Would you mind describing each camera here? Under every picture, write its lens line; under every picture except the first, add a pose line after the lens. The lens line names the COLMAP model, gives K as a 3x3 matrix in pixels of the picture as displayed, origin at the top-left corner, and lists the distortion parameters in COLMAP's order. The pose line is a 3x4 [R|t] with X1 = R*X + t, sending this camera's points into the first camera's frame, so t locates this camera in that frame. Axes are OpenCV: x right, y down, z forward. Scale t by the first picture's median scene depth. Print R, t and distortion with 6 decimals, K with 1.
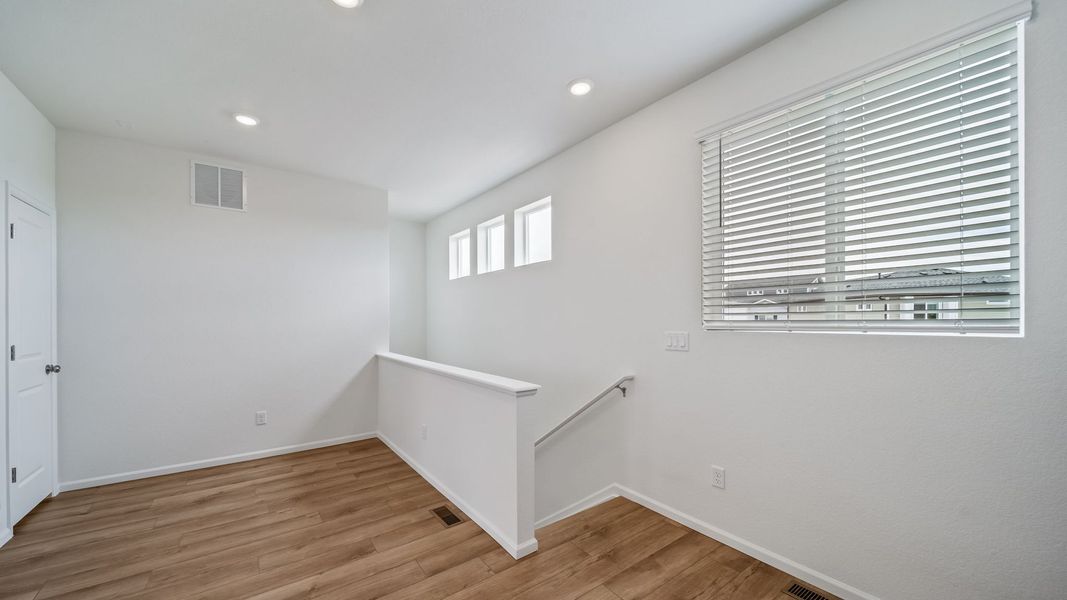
lens RADIAL K [[387.6, 0, 515.5], [0, 387.6, 318.2], [0, 0, 1]] dist [0.016365, -0.008238]
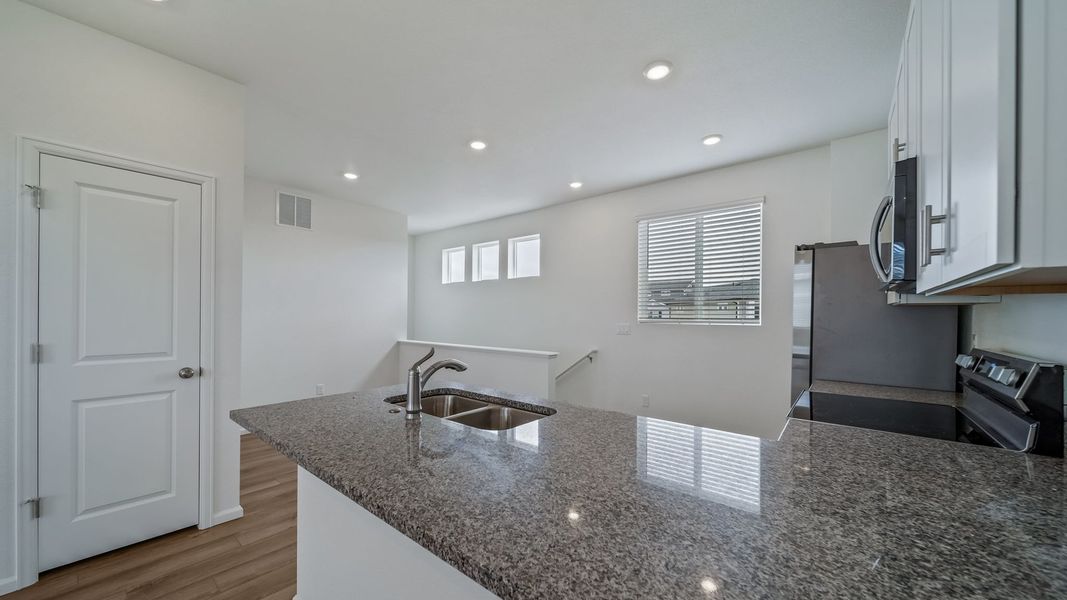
lens RADIAL K [[383.2, 0, 521.2], [0, 383.2, 310.2], [0, 0, 1]] dist [-0.000413, 0.000008]
pose [[0.970015, 0.014097, 0.242635, -0.323761], [-0.011931, 0.999875, -0.010396, -0.002205], [-0.242752, 0.007189, 0.970062, -0.411558]]
